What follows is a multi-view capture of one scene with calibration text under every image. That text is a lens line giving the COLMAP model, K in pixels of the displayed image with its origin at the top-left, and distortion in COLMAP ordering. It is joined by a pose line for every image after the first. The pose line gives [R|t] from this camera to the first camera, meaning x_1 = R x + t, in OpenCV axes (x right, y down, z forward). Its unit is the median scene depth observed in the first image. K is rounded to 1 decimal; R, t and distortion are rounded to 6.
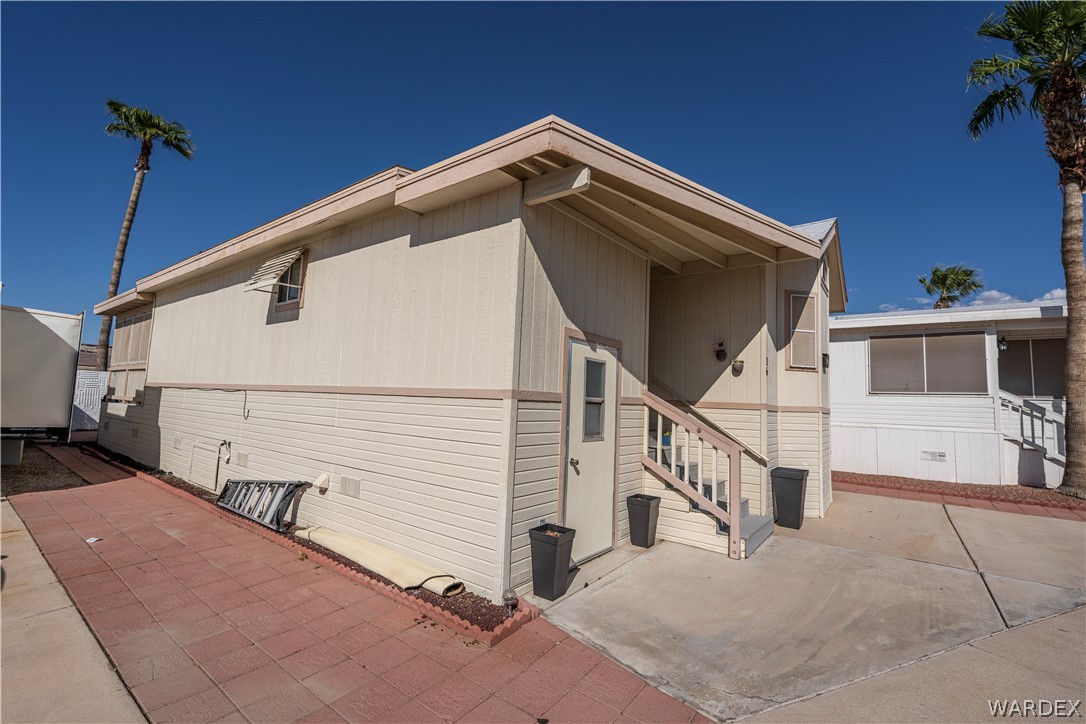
lens RADIAL K [[469.8, 0, 541.4], [0, 469.8, 358.4], [0, 0, 1]] dist [0.002346, -0.000050]
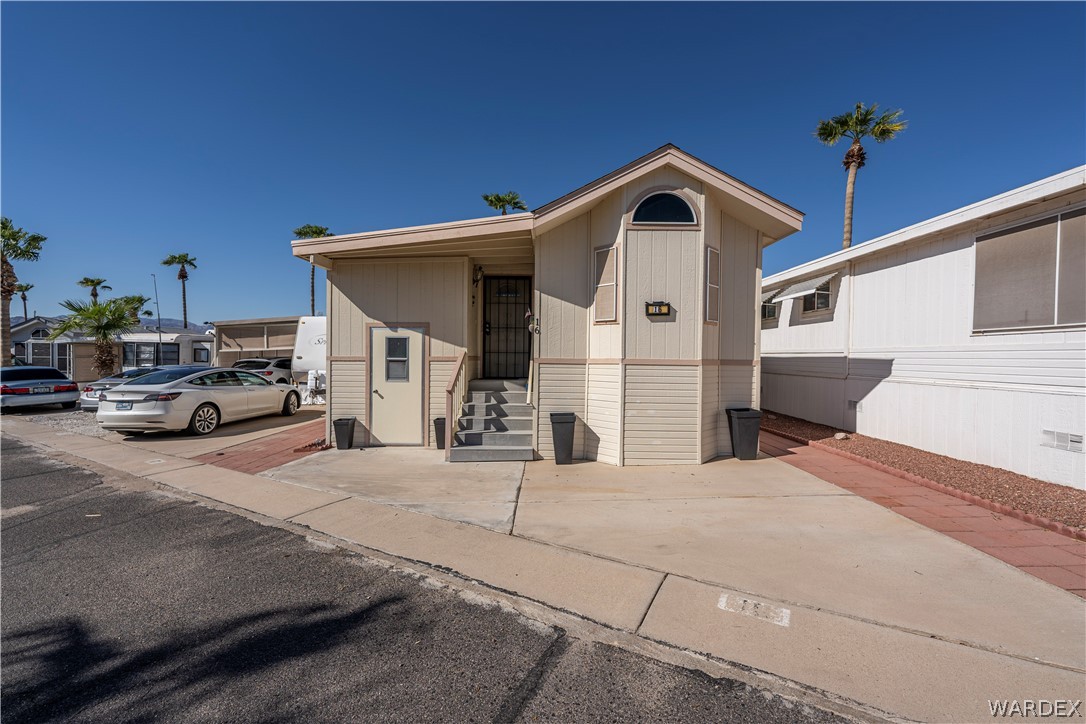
lens RADIAL K [[435.1, 0, 543.5], [0, 435.1, 361.4], [0, 0, 1]] dist [0.002339, 0.000288]
pose [[0.594481, -0.026707, -0.803666, 1.729965], [0.089830, 0.995398, 0.033370, 0.088912], [0.799076, -0.092031, 0.594145, 0.447993]]
